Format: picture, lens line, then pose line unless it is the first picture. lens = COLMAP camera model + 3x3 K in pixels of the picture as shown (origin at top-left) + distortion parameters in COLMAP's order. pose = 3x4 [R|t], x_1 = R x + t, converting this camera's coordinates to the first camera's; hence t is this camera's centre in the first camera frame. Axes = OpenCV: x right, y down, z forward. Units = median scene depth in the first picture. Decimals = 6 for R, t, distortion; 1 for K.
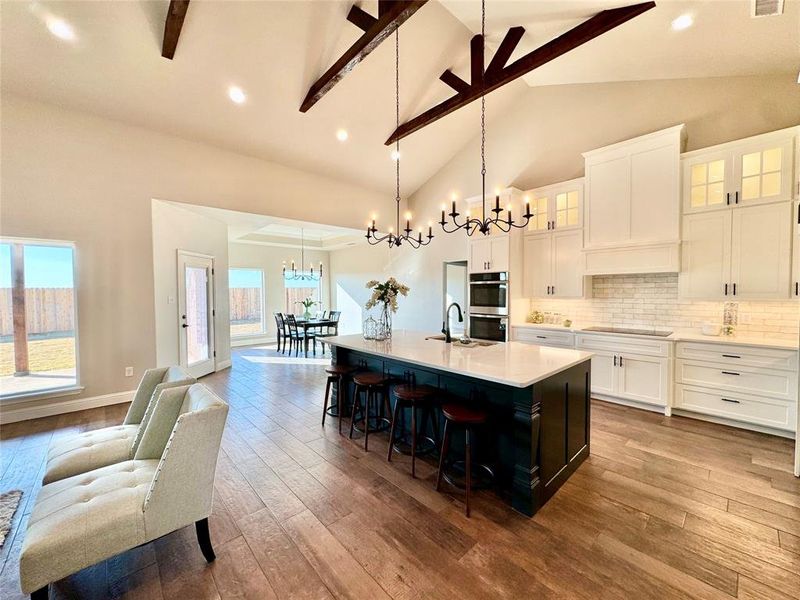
lens RADIAL K [[317.4, 0, 398.1], [0, 317.4, 302.1], [0, 0, 1]] dist [0.002720, -0.000401]
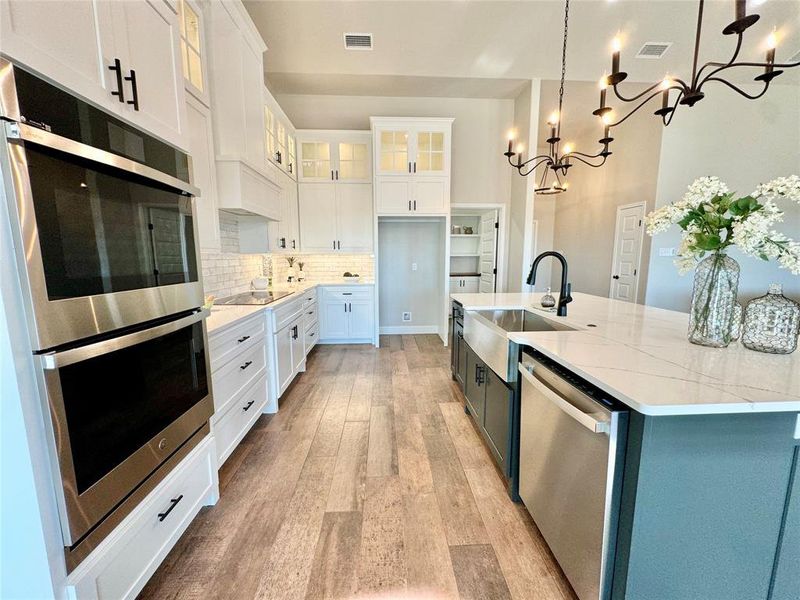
lens RADIAL K [[317.4, 0, 400.3], [0, 317.4, 299.2], [0, 0, 1]] dist [0.002720, -0.000401]
pose [[-0.766888, -0.078838, 0.636920, -0.000014], [0.020716, 0.988868, 0.147345, -0.003996], [-0.641447, 0.126191, -0.756718, 1.726412]]
